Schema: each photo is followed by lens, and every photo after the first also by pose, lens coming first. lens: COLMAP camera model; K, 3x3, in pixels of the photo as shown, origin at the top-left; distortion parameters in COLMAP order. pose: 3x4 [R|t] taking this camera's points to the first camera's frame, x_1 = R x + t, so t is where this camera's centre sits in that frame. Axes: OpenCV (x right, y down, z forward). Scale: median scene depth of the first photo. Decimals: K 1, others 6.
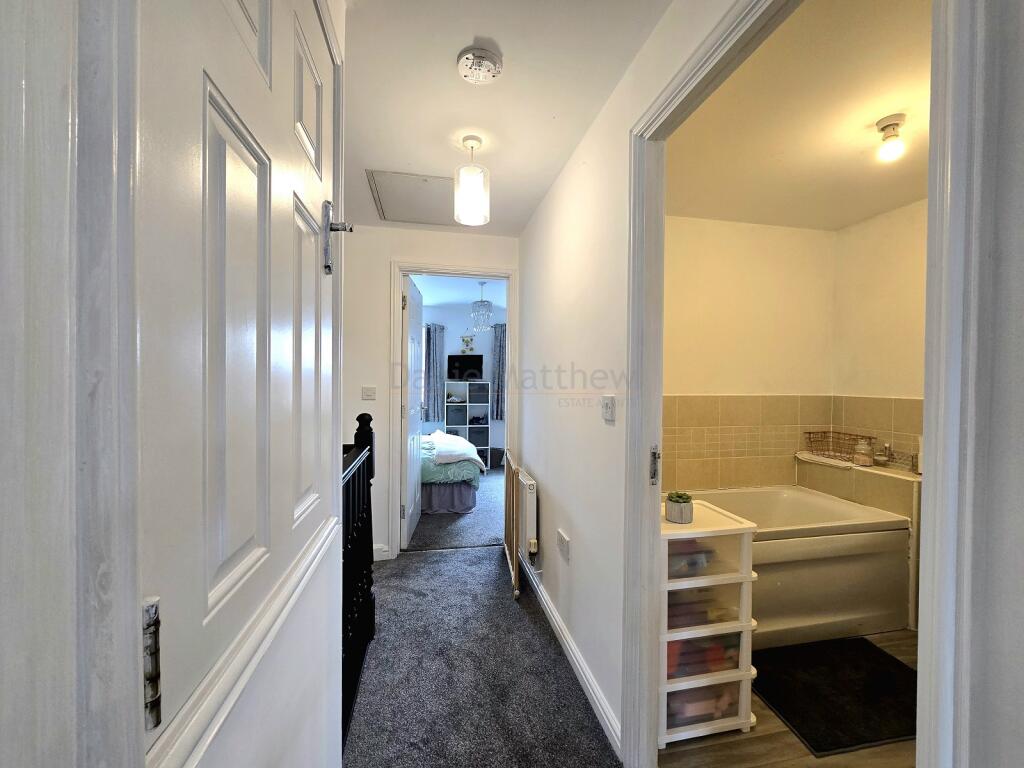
lens RADIAL K [[418.7, 0, 515.8], [0, 418.7, 385.3], [0, 0, 1]] dist [-0.006993, 0.000170]
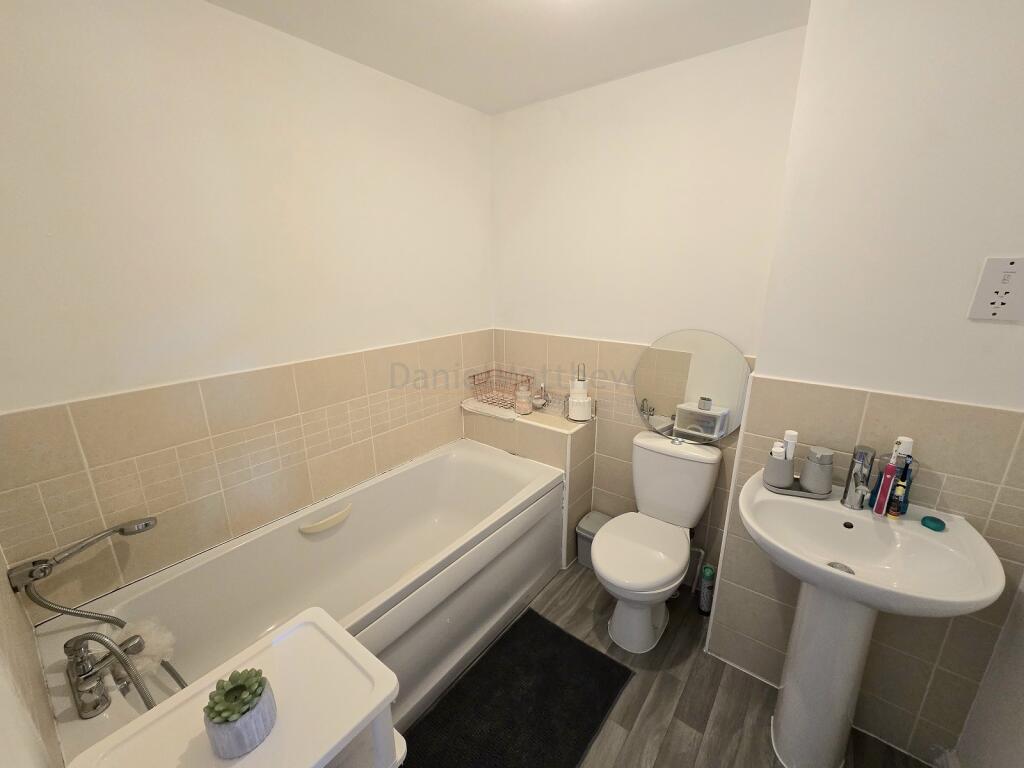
lens RADIAL K [[418.7, 0, 515.8], [0, 418.7, 385.3], [0, 0, 1]] dist [-0.006993, 0.000170]
pose [[0.761021, -0.186376, 0.621378, 0.259941], [0.017340, 0.963344, 0.267709, -0.109061], [-0.648495, -0.192958, 0.736357, 0.344749]]
